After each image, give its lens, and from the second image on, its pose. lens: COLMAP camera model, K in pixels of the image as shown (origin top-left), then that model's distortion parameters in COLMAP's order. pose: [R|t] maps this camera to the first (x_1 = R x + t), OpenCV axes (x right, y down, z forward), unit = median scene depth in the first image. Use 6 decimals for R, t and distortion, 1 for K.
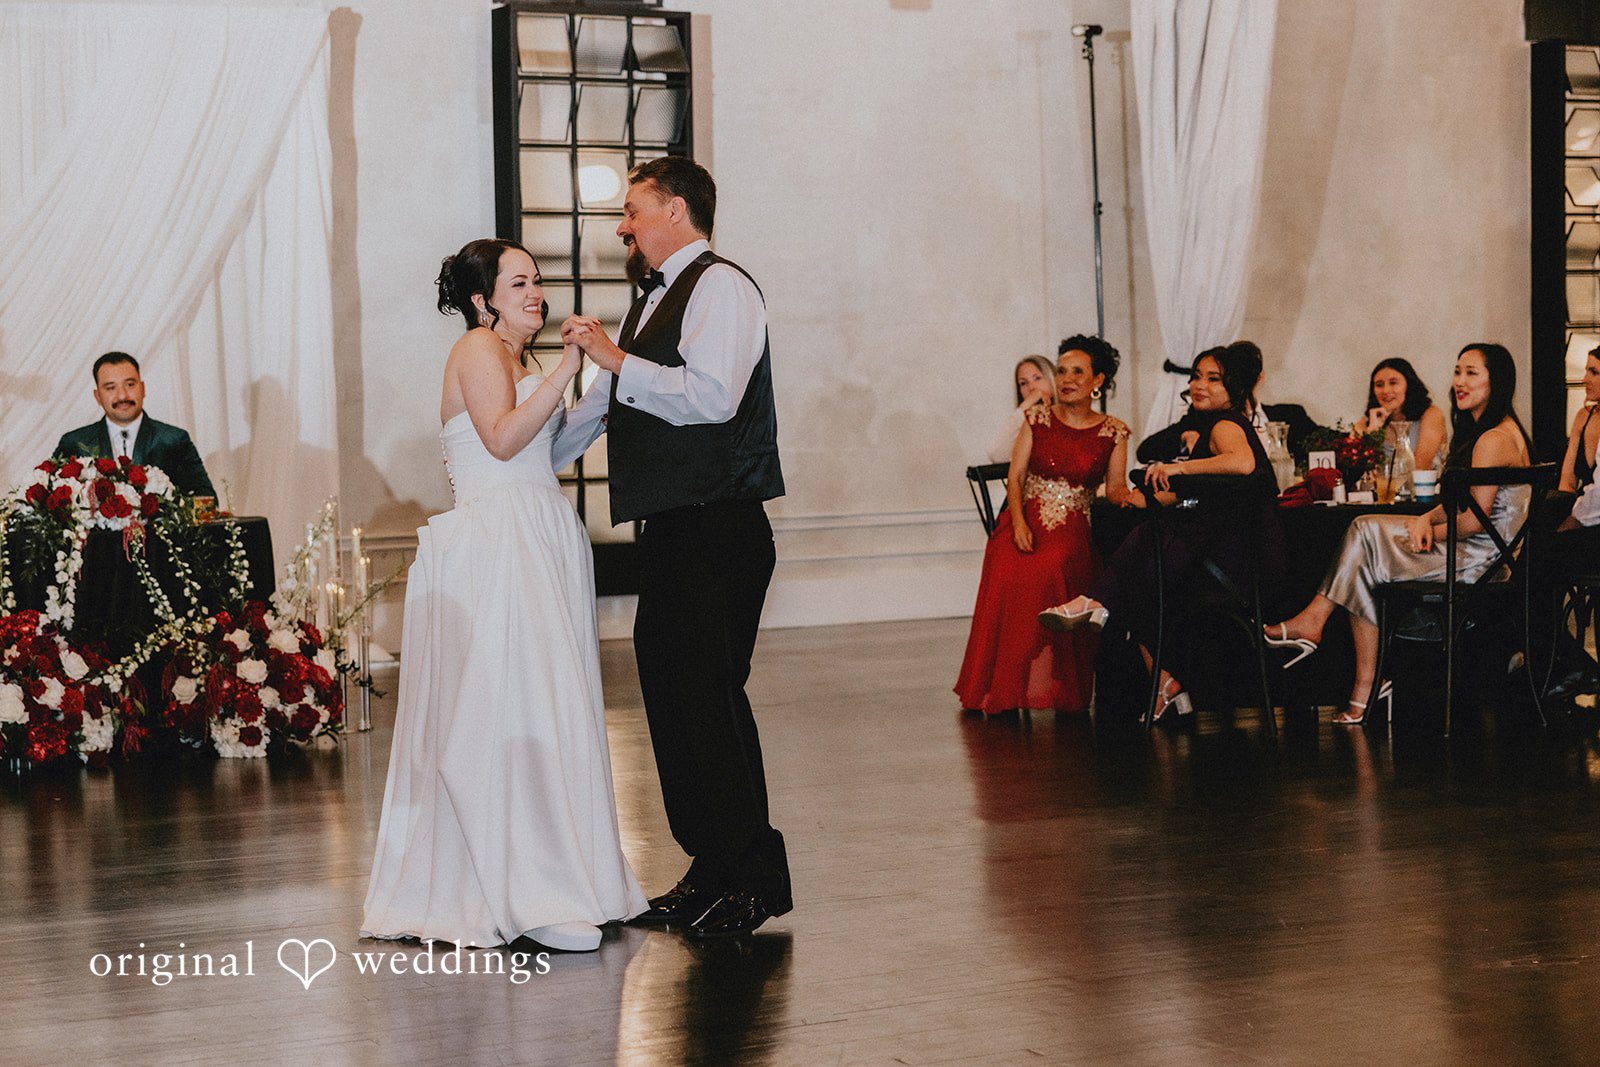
lens RADIAL K [[3174.8, 0, 800.0], [0, 3174.8, 533.5], [0, 0, 1]] dist [-0.022157, 0.099499]
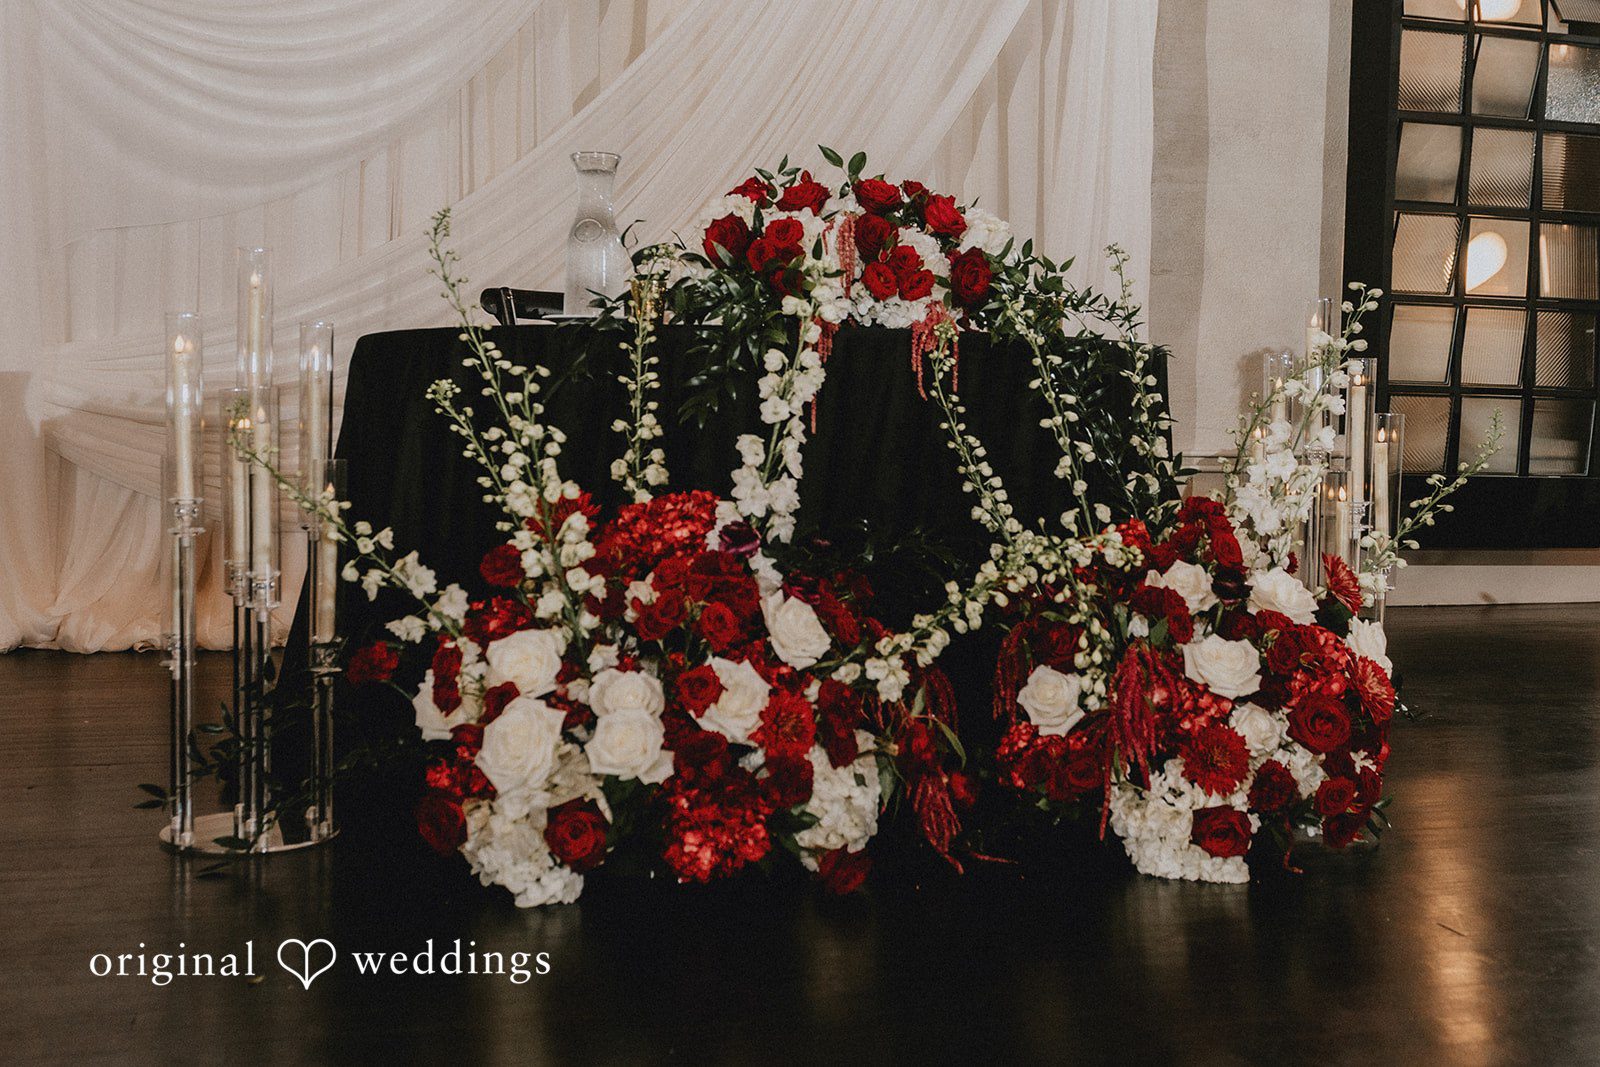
lens RADIAL K [[3174.8, 0, 800.0], [0, 3174.8, 533.5], [0, 0, 1]] dist [-0.022157, 0.099499]
pose [[0.975141, 0.048550, -0.216200, -0.065849], [-0.045222, 0.998770, 0.020313, 0.009836], [0.216920, -0.010031, 0.976138, 0.282225]]
